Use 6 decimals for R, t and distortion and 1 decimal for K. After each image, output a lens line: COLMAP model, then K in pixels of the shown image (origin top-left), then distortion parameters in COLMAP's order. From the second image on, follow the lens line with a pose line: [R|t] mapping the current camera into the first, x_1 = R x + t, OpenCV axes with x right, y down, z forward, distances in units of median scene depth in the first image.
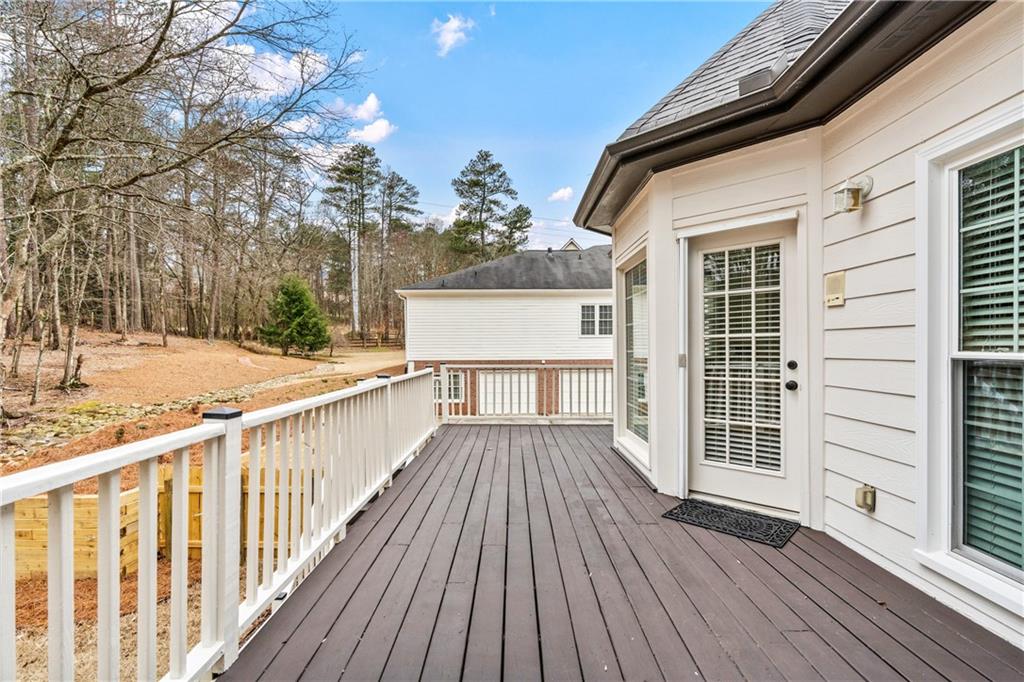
lens RADIAL K [[466.2, 0, 513.6], [0, 466.2, 341.2], [0, 0, 1]] dist [-0.010662, 0.002795]
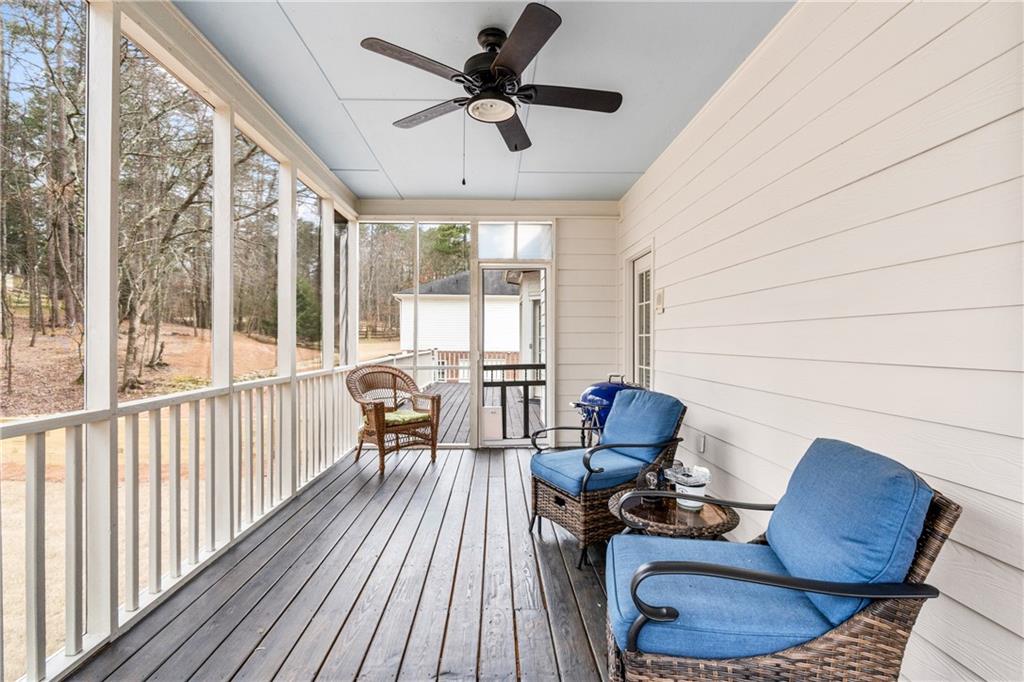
lens RADIAL K [[466.2, 0, 508.6], [0, 466.2, 343.1], [0, 0, 1]] dist [-0.010662, 0.002795]
pose [[0.999580, 0.012330, 0.026233, 0.023667], [-0.012807, 0.999754, 0.018086, -0.002915], [-0.026003, -0.018415, 0.999492, -0.235265]]
